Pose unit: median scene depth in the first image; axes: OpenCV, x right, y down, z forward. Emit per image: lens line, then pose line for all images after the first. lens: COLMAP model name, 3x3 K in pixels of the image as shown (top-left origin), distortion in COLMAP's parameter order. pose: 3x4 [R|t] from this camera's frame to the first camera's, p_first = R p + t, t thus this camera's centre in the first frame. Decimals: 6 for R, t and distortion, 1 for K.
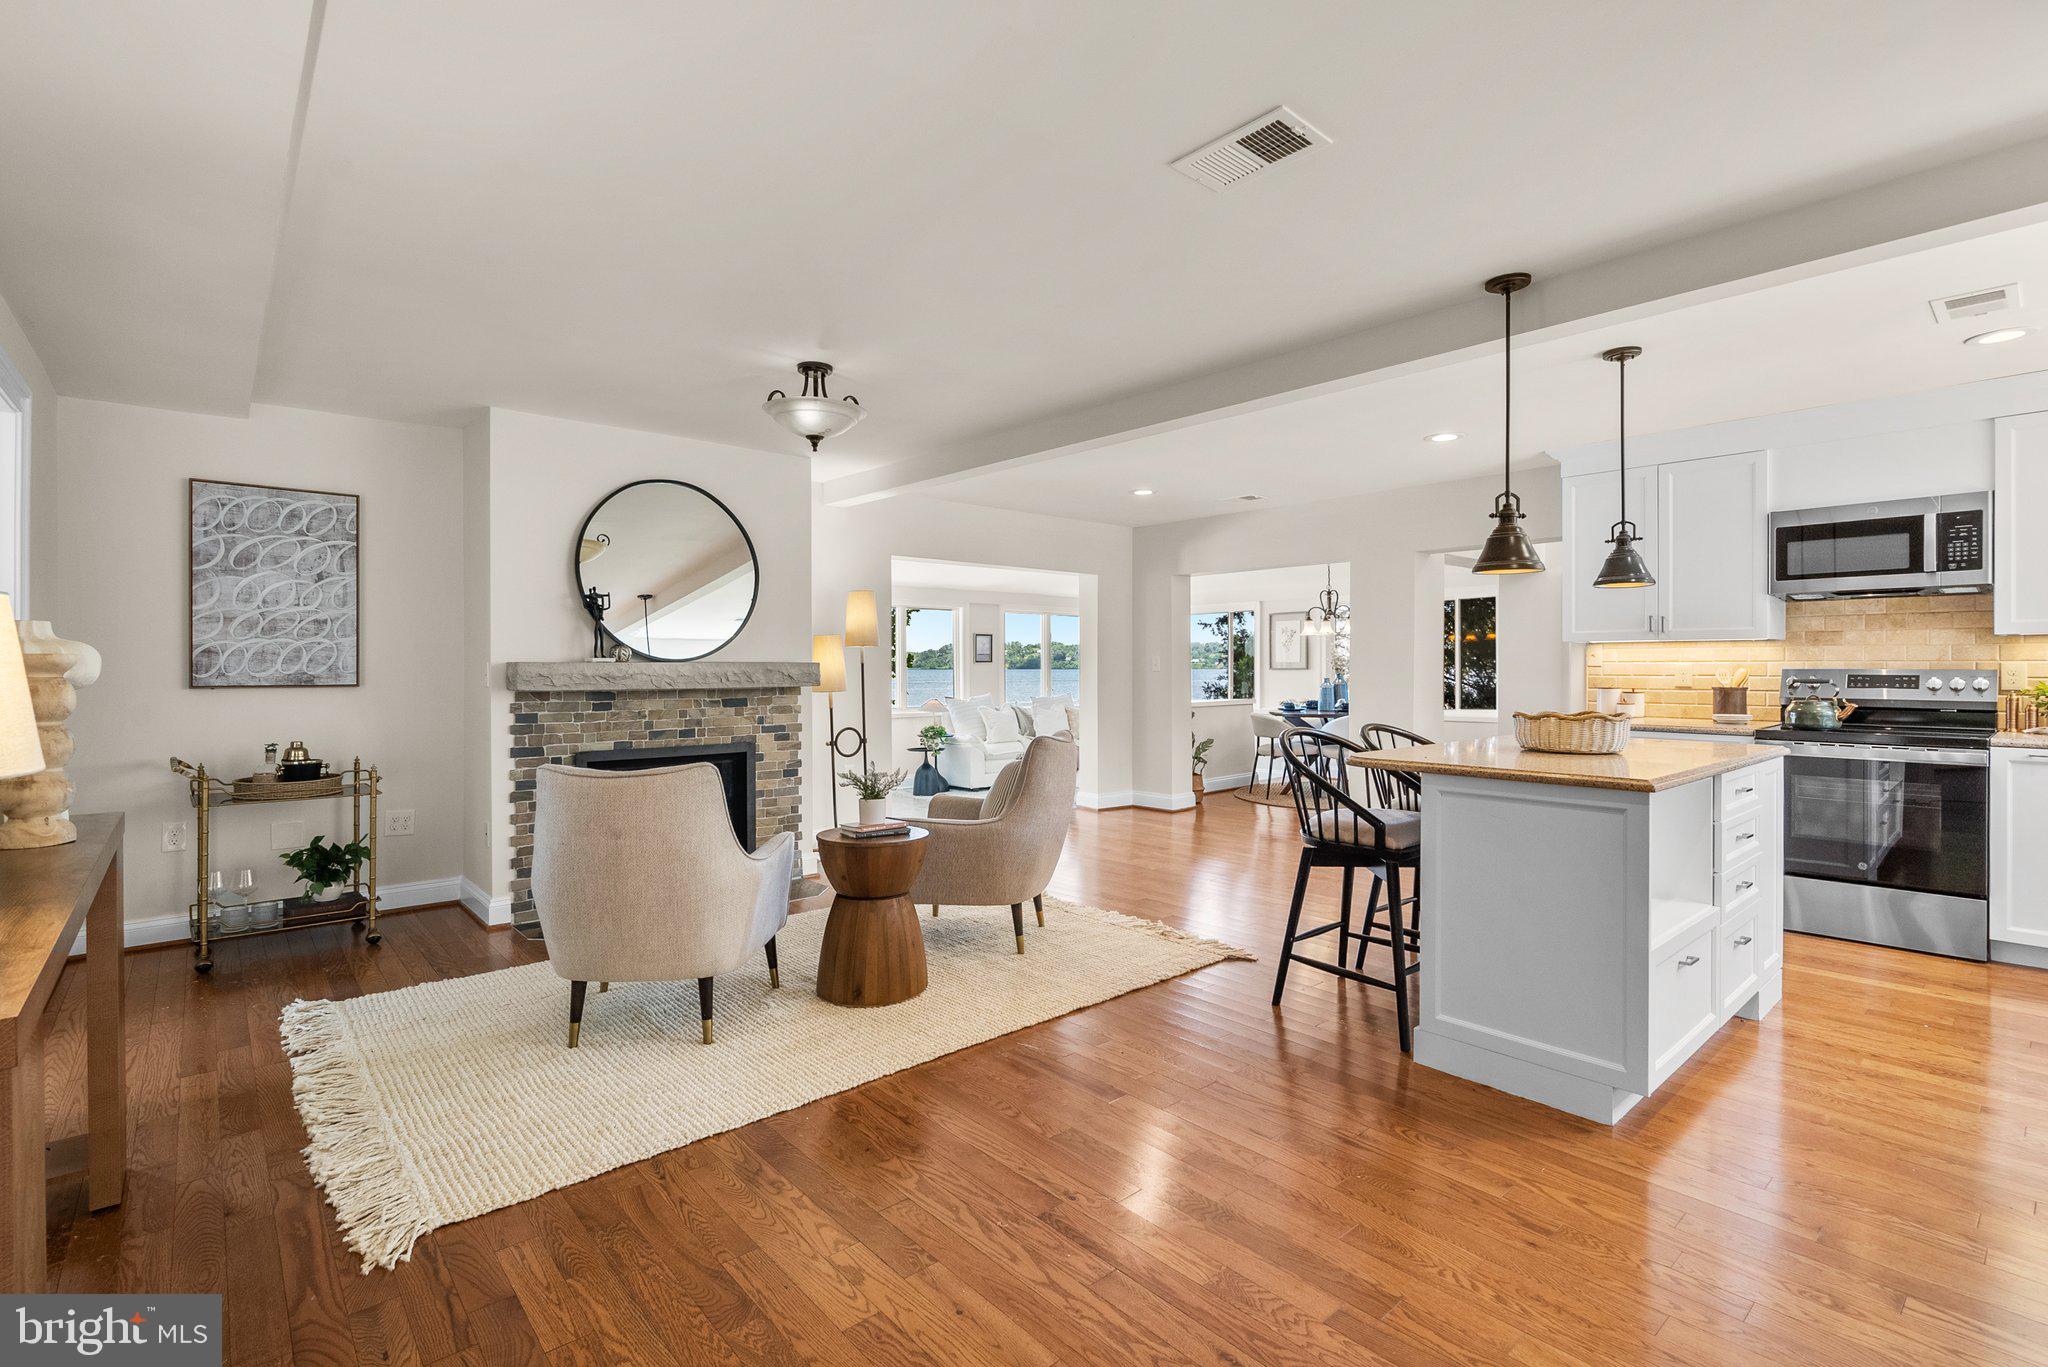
lens RADIAL K [[943.9, 0, 1021.2], [0, 943.9, 675.3], [0, 0, 1]] dist [-0.000358, -0.000017]
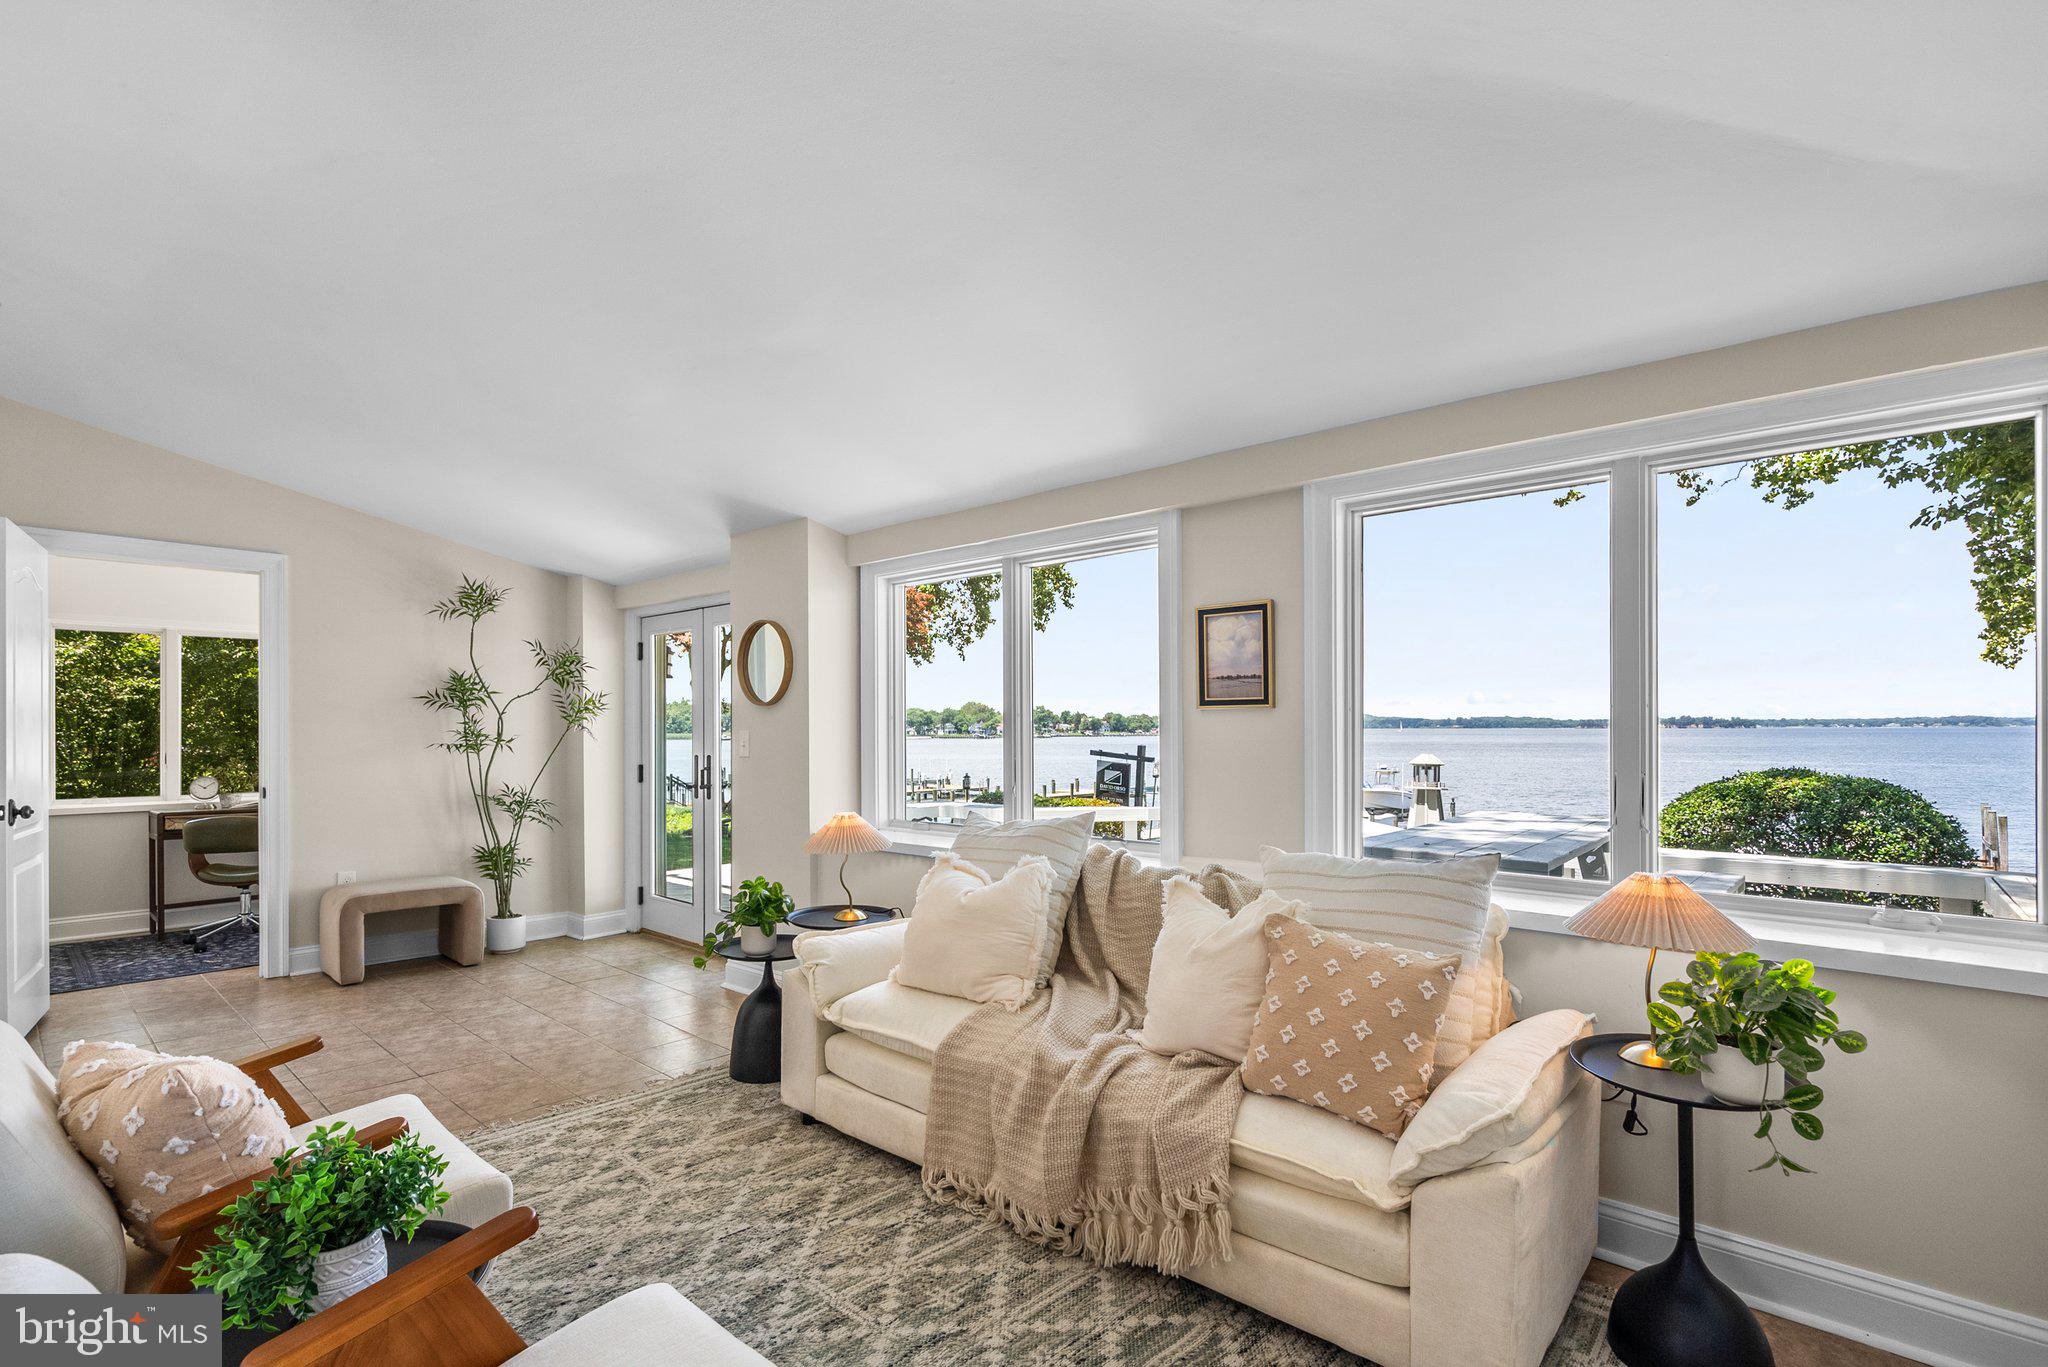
lens RADIAL K [[950.3, 0, 1023.1], [0, 950.3, 729.7], [0, 0, 1]] dist [-0.002010, -0.000218]
pose [[0.121701, 0.004621, -0.992556, 0.595105], [-0.006096, 0.999974, 0.003908, -0.017828], [0.992548, 0.005575, 0.121726, 2.263320]]
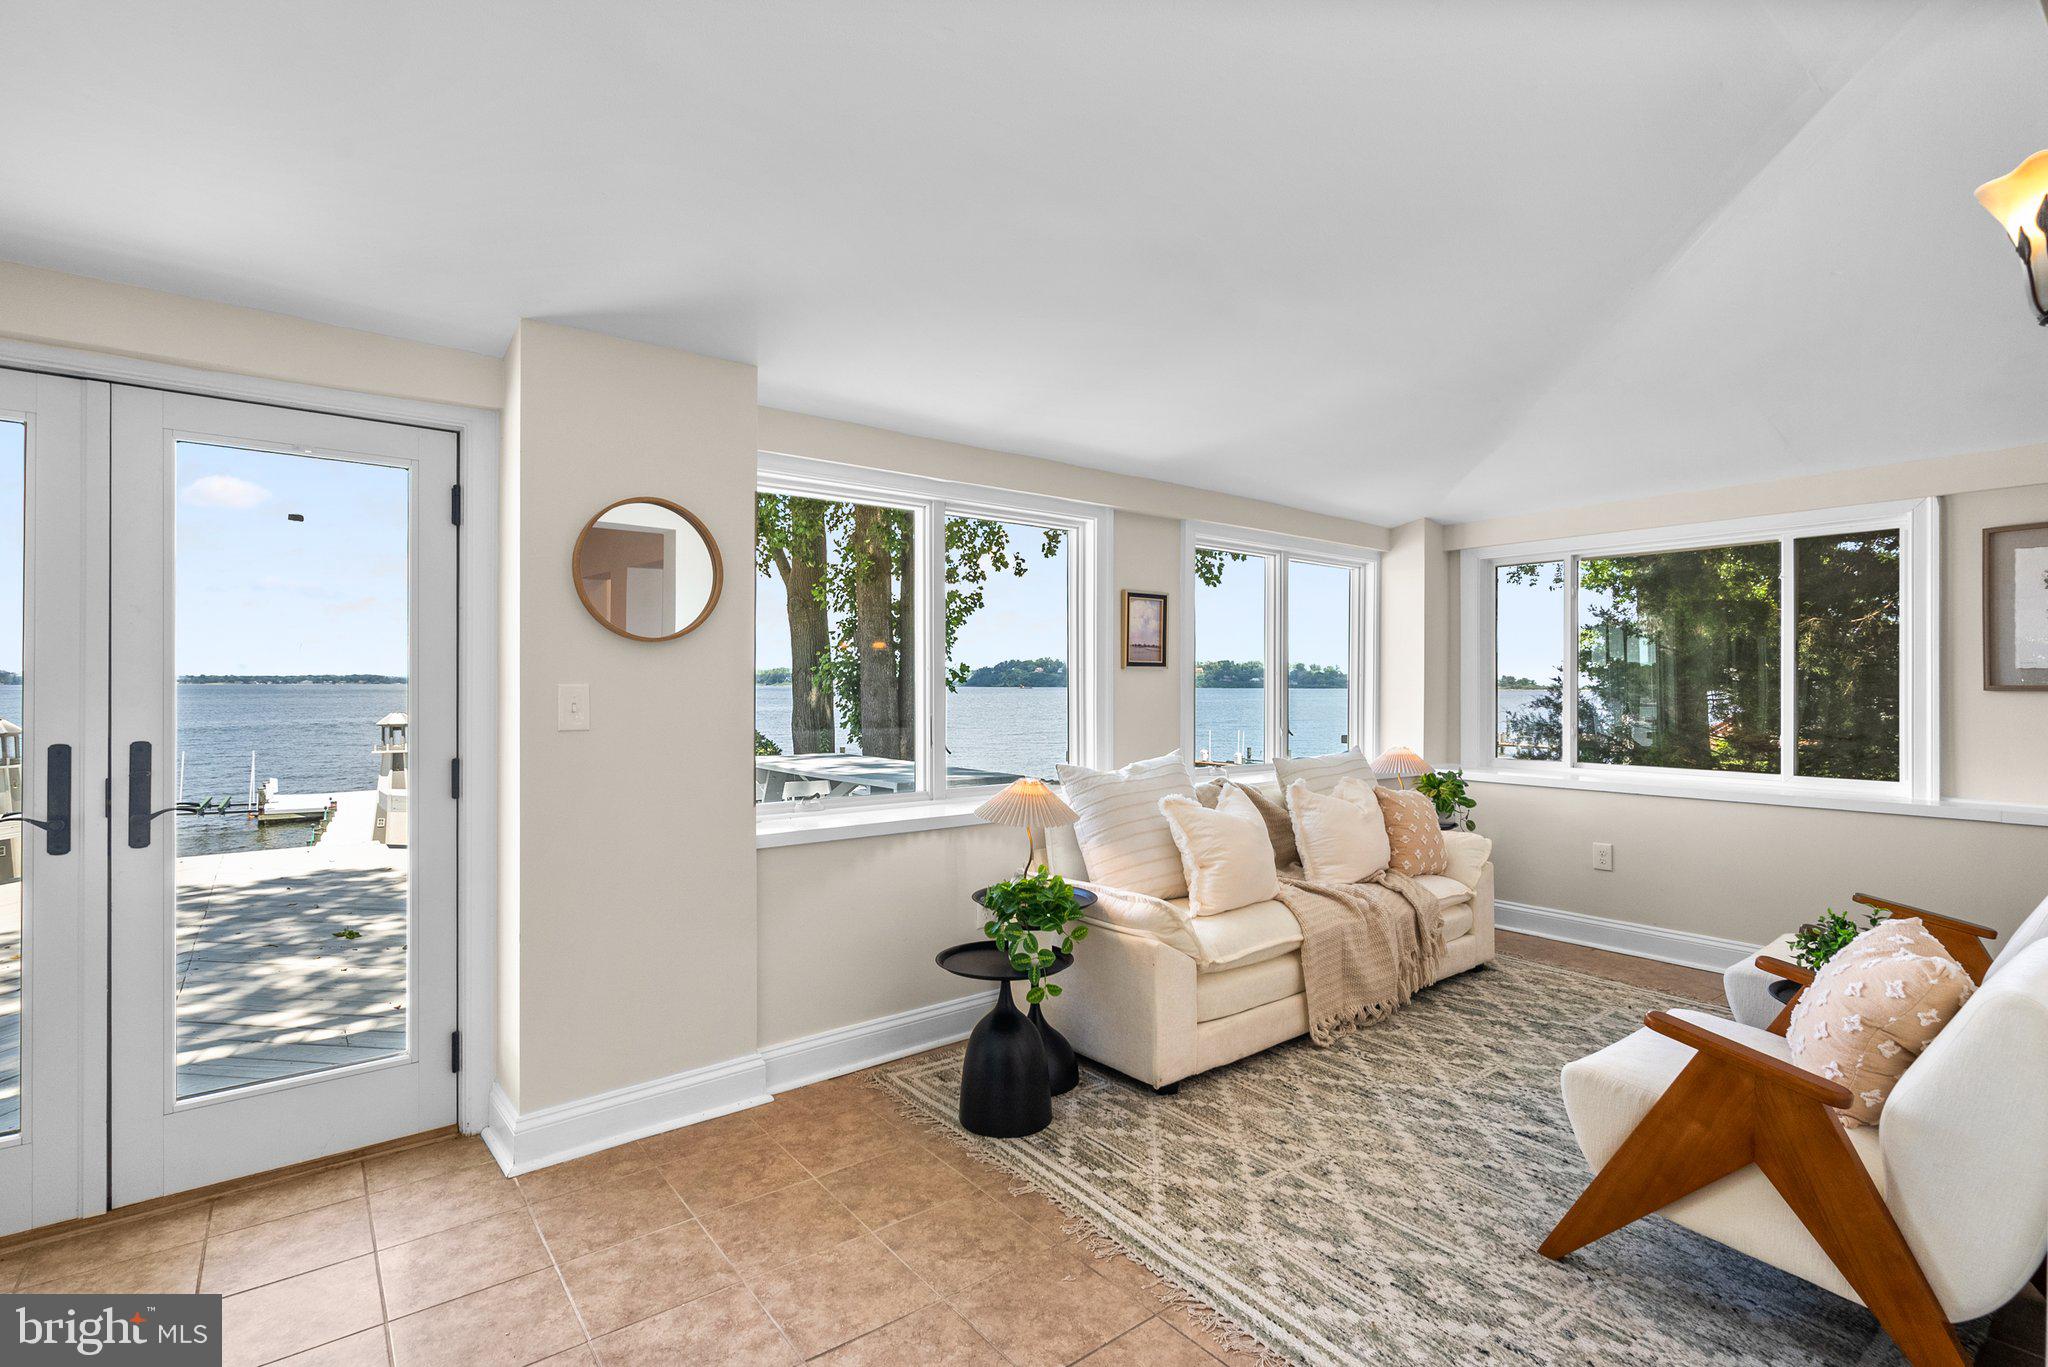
lens RADIAL K [[952.8, 0, 1021.7], [0, 952.8, 676.1], [0, 0, 1]] dist [-0.003337, -0.000527]
pose [[0.998255, 0.004680, -0.058872, -0.169576], [-0.005671, 0.999845, -0.016676, -0.007213], [0.058785, 0.016981, 0.998126, 1.523745]]
